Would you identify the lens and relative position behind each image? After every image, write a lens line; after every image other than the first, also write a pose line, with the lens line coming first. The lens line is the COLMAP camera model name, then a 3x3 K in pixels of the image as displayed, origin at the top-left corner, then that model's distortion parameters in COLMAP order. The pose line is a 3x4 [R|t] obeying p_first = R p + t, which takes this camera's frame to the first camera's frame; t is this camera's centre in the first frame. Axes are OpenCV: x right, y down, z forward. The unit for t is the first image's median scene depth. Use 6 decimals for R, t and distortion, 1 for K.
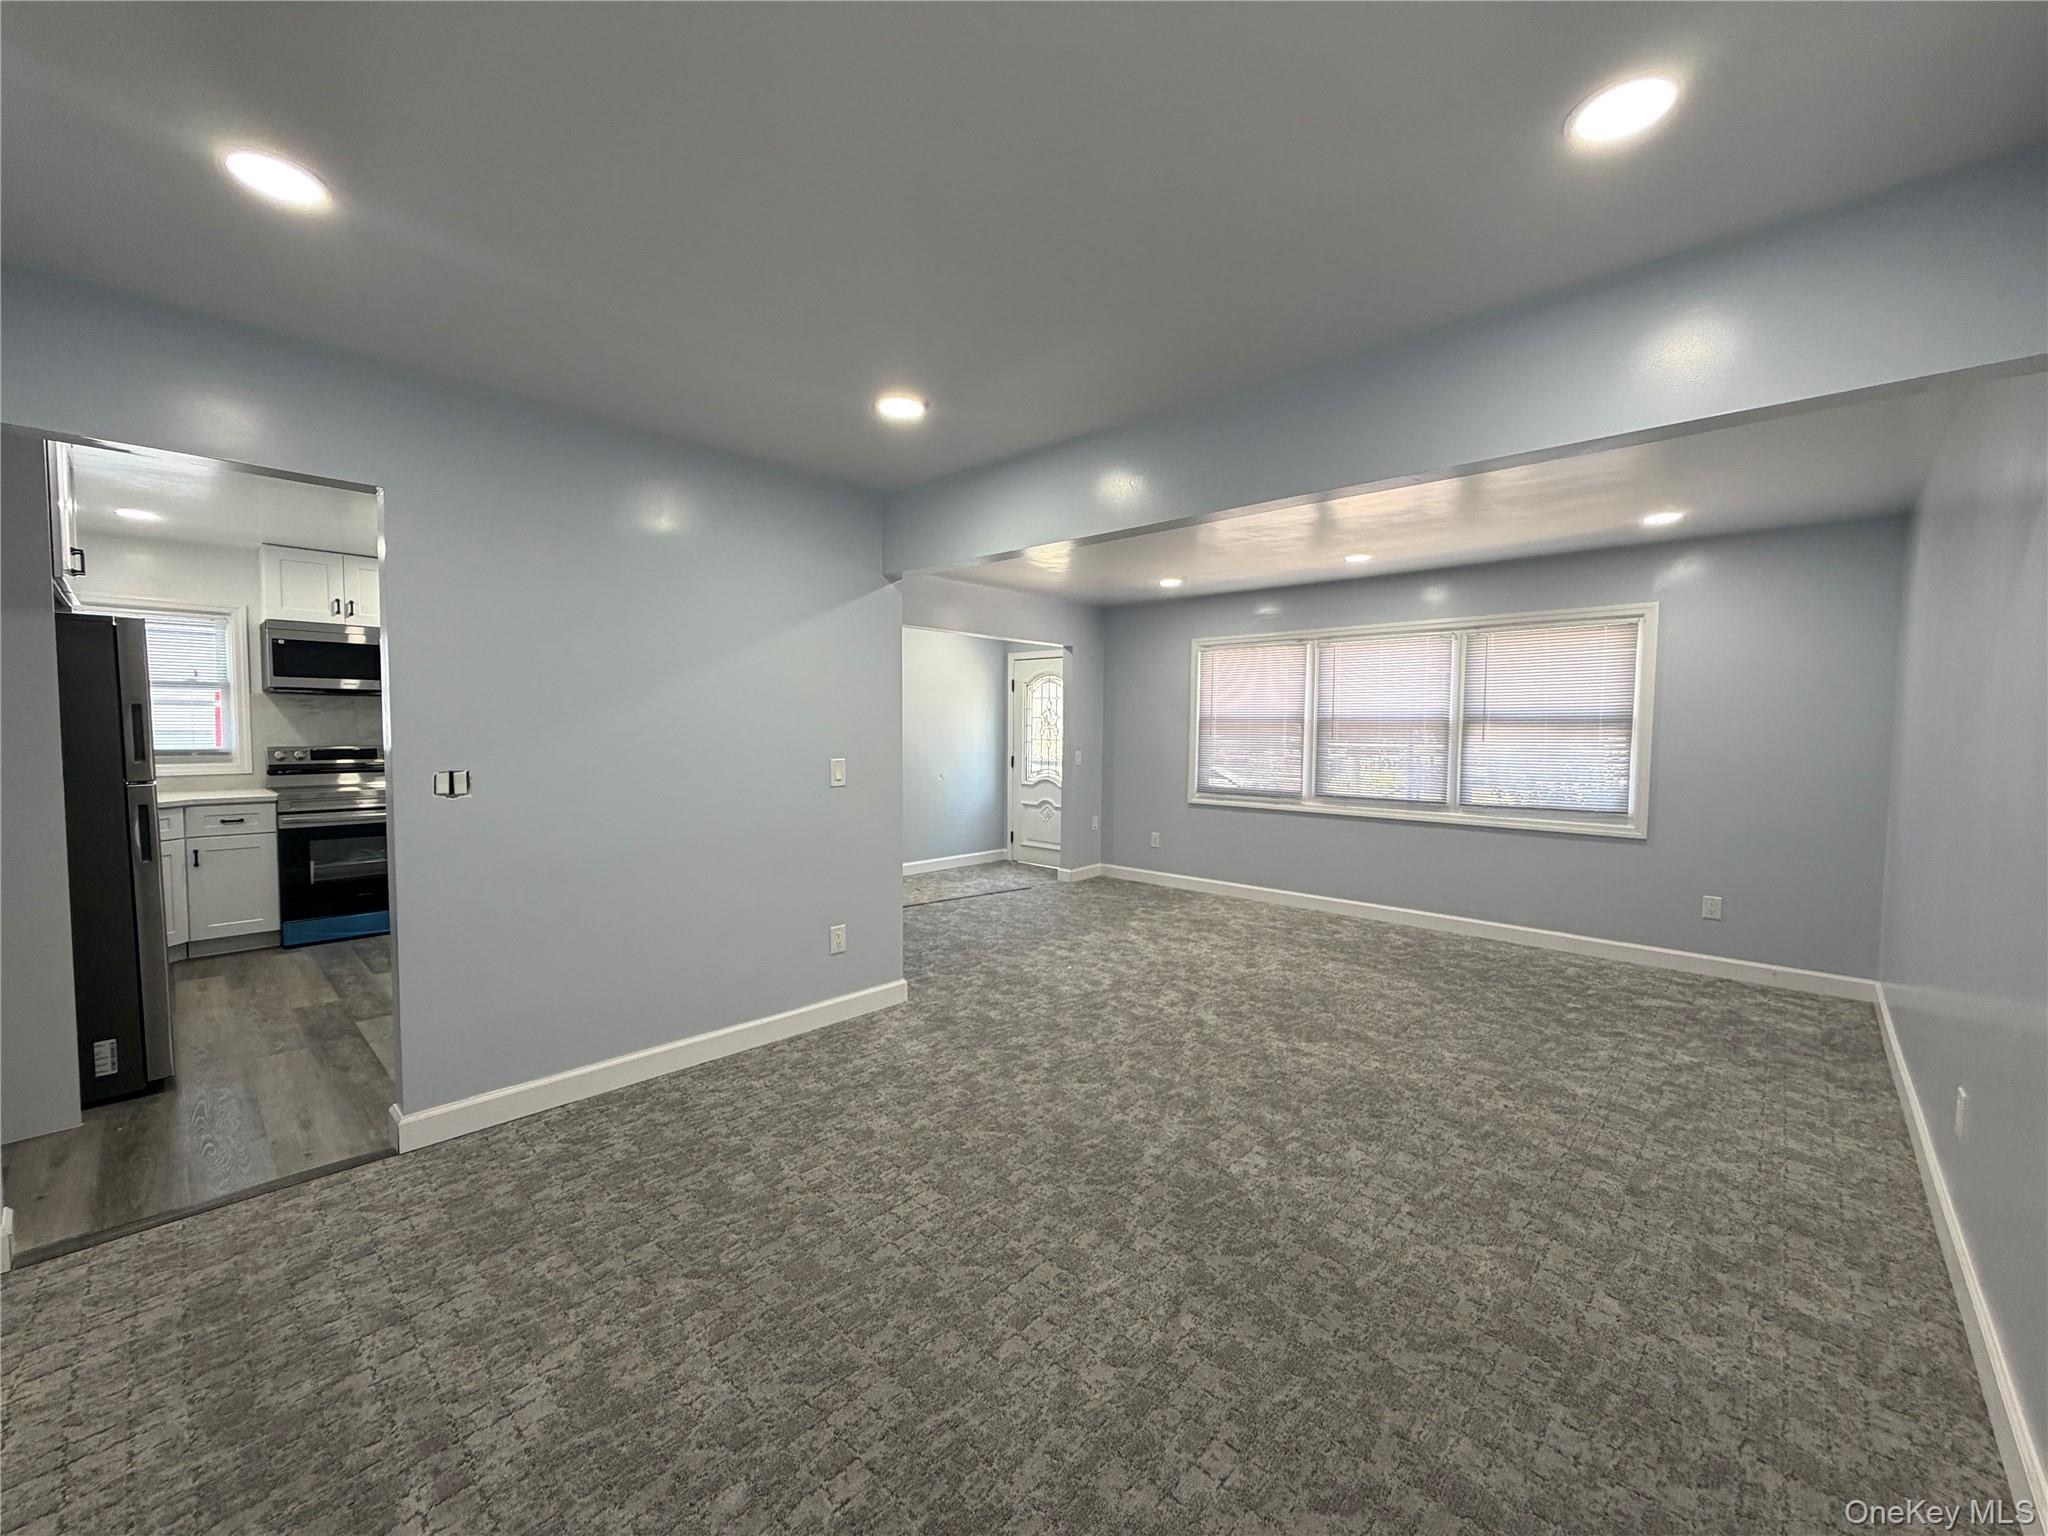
lens RADIAL K [[825.5, 0, 1024.0], [0, 825.5, 768.0], [0, 0, 1]] dist [-0.000664, -0.000216]
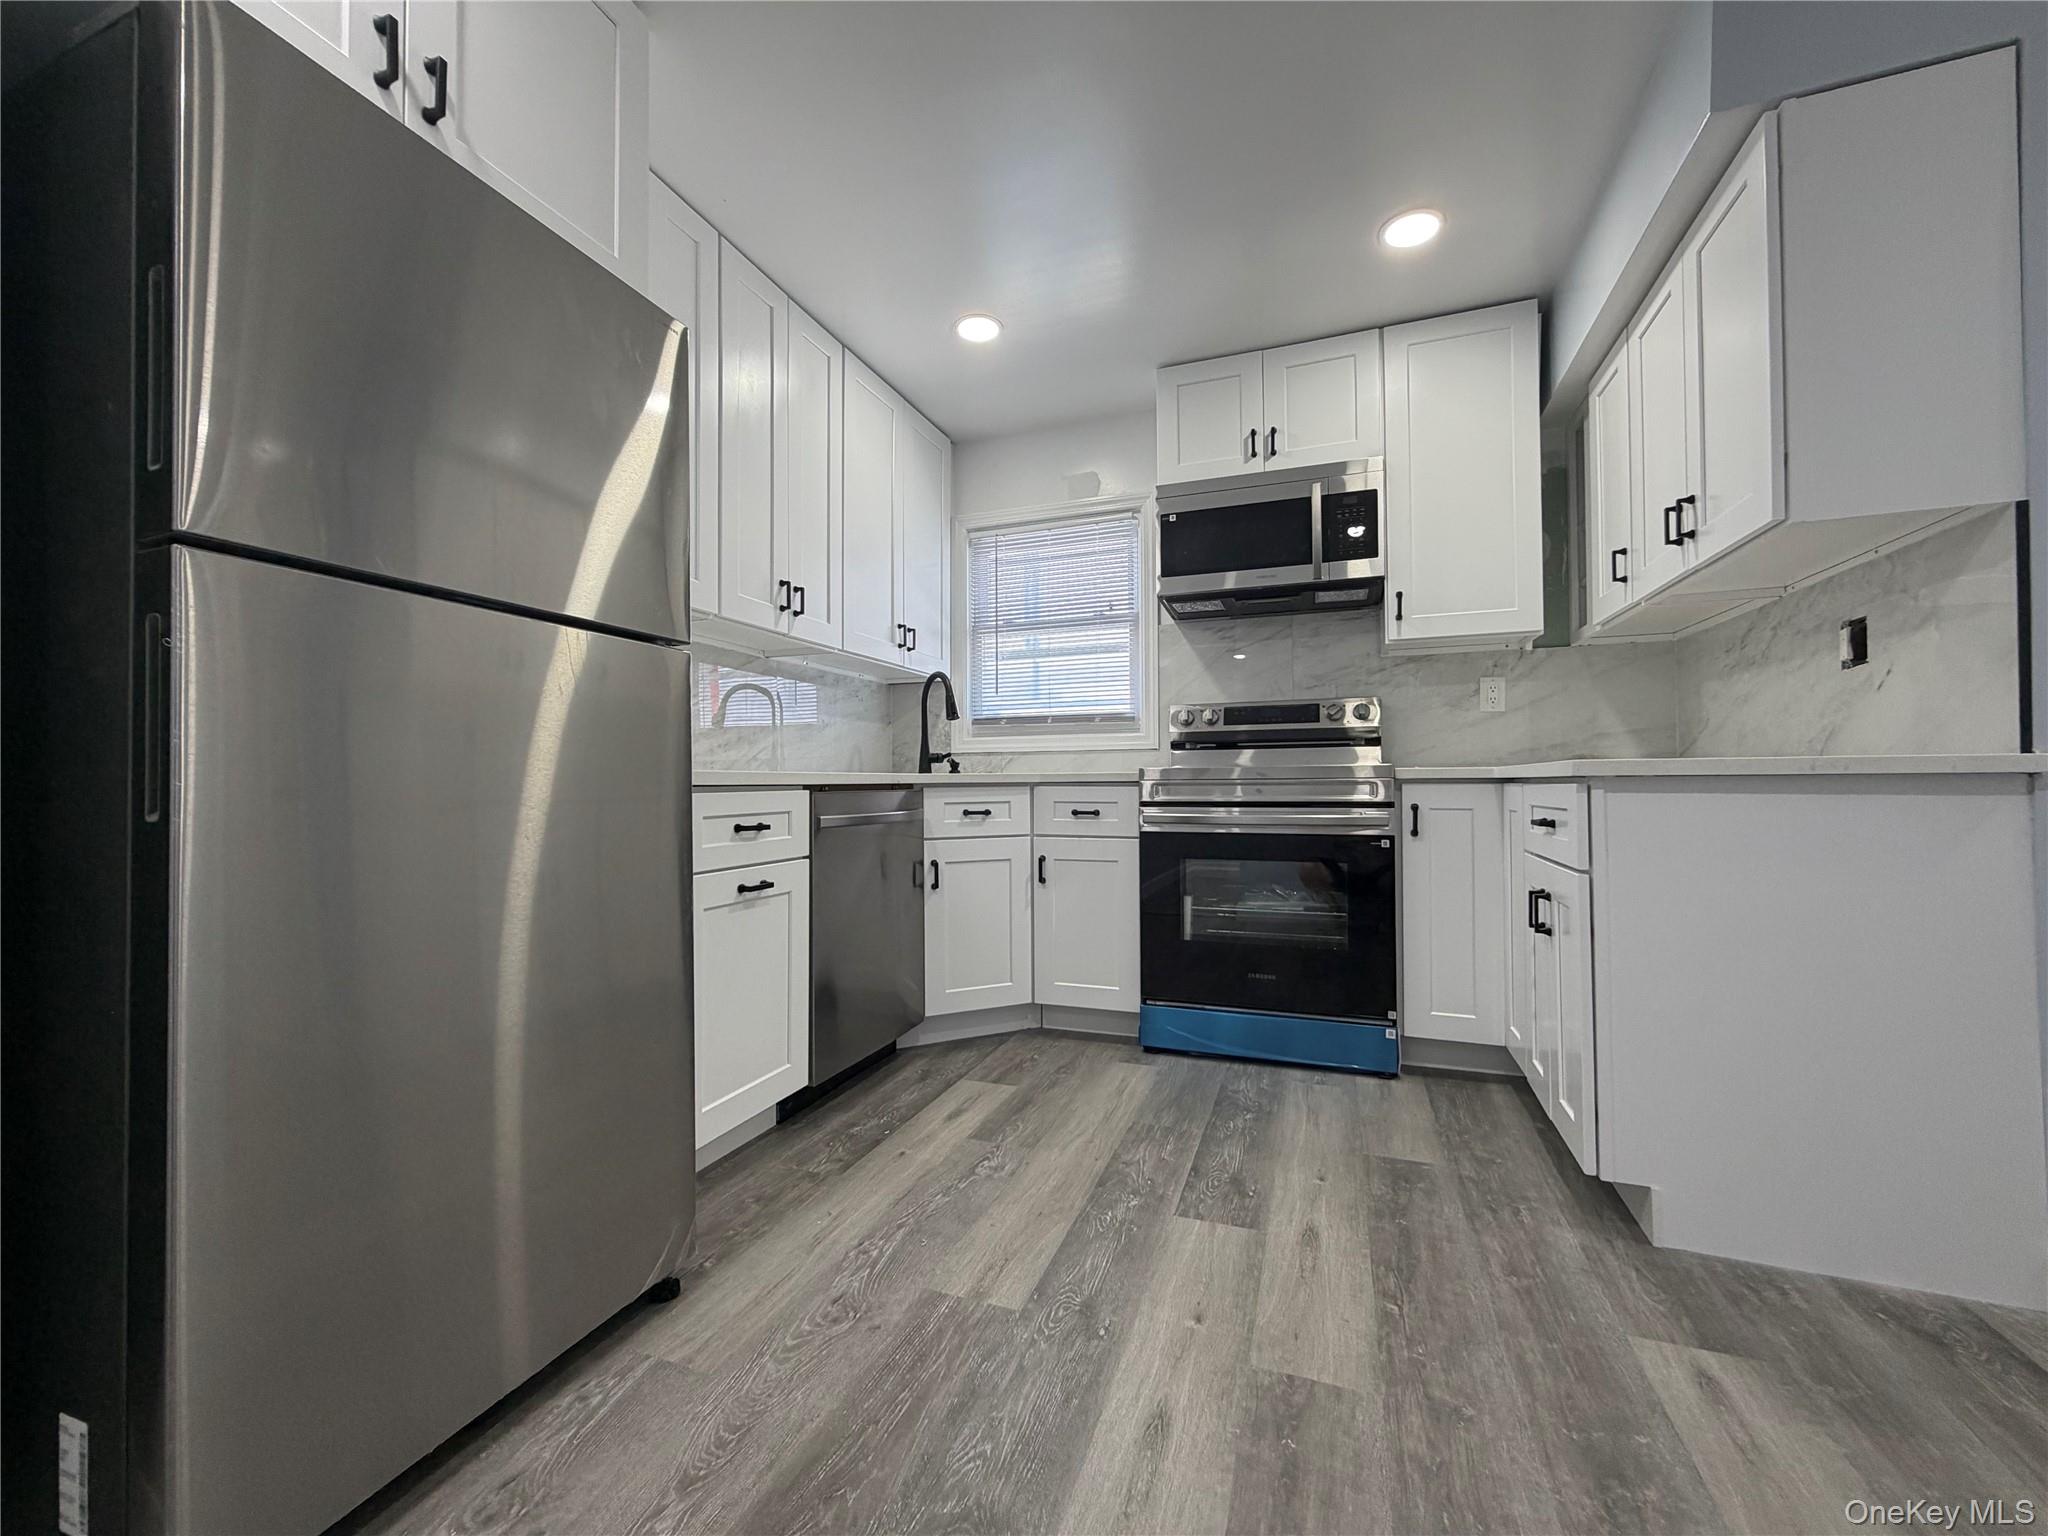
lens RADIAL K [[825.5, 0, 1024.0], [0, 825.5, 768.0], [0, 0, 1]] dist [-0.000664, -0.000216]
pose [[0.393653, -0.025774, -0.918898, -0.404432], [-0.037033, 0.998351, -0.043867, 0.056410], [0.918513, 0.051298, 0.392049, 0.682749]]
